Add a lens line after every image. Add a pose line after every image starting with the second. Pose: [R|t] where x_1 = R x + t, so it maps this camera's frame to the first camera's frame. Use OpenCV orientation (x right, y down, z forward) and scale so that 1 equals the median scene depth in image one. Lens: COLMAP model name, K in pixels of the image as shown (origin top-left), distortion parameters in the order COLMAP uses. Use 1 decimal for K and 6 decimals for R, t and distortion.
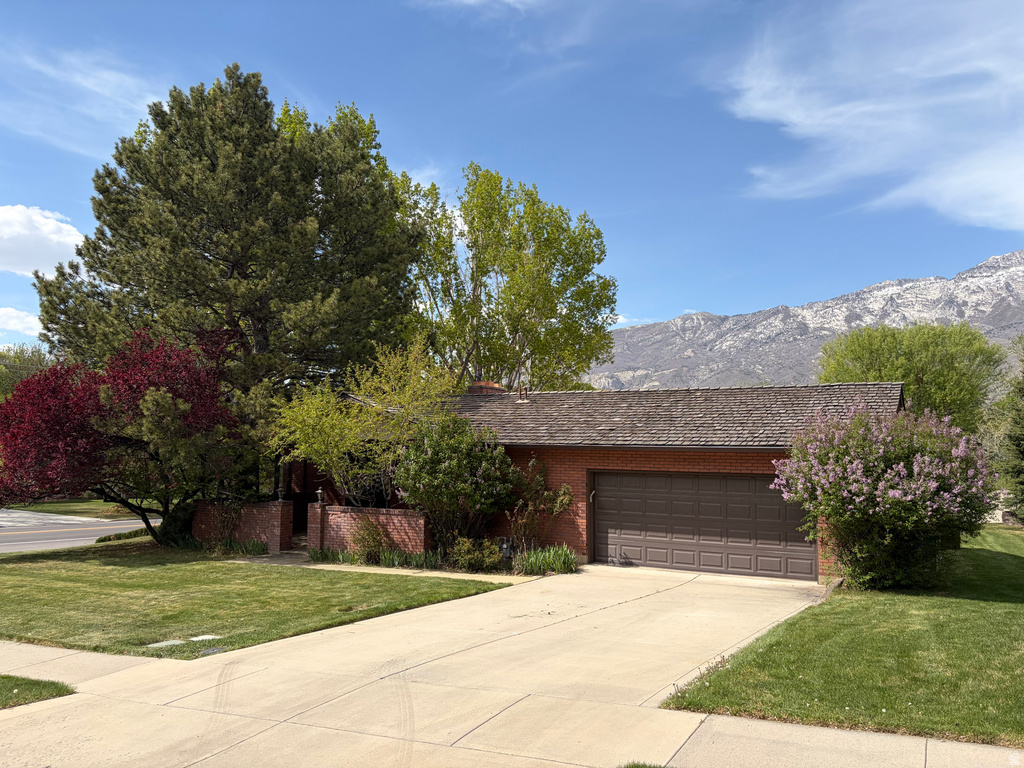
lens RADIAL K [[767.7, 0, 512.0], [0, 767.7, 384.0], [0, 0, 1]] dist [0.073121, -0.078394]
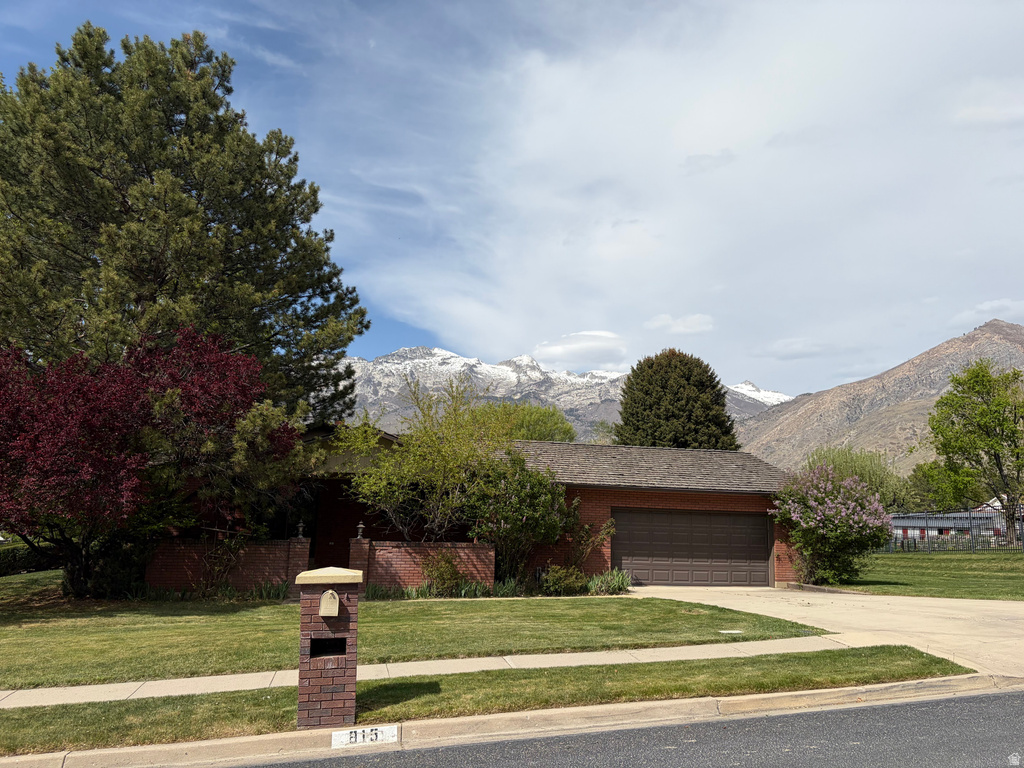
lens RADIAL K [[765.7, 0, 513.1], [0, 765.7, 410.9], [0, 0, 1]] dist [0.096196, -0.207724]
pose [[0.756430, 0.102401, 0.646009, -0.714532], [-0.076017, 0.994739, -0.068668, 0.049006], [-0.649642, 0.002835, 0.760235, 0.164013]]
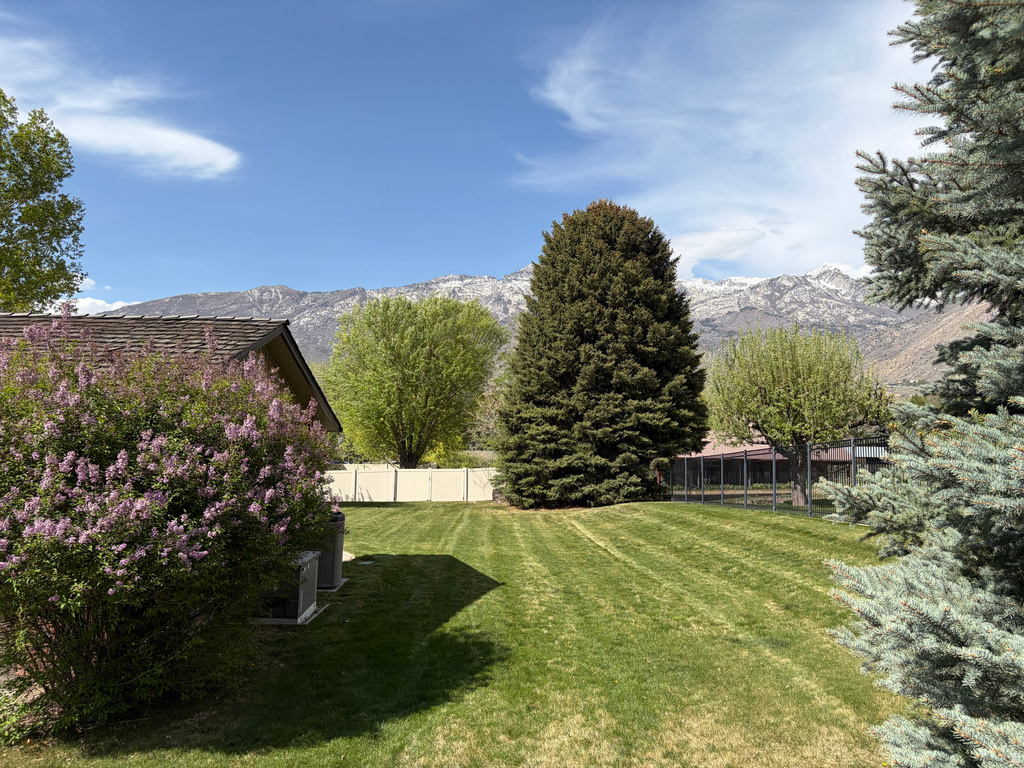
lens RADIAL K [[765.7, 0, 513.1], [0, 765.7, 410.9], [0, 0, 1]] dist [0.096196, -0.207724]
pose [[0.859208, 0.016077, 0.511373, 0.310558], [-0.049301, 0.997457, 0.051476, 0.027357], [-0.509245, -0.069440, 0.857816, 0.327636]]
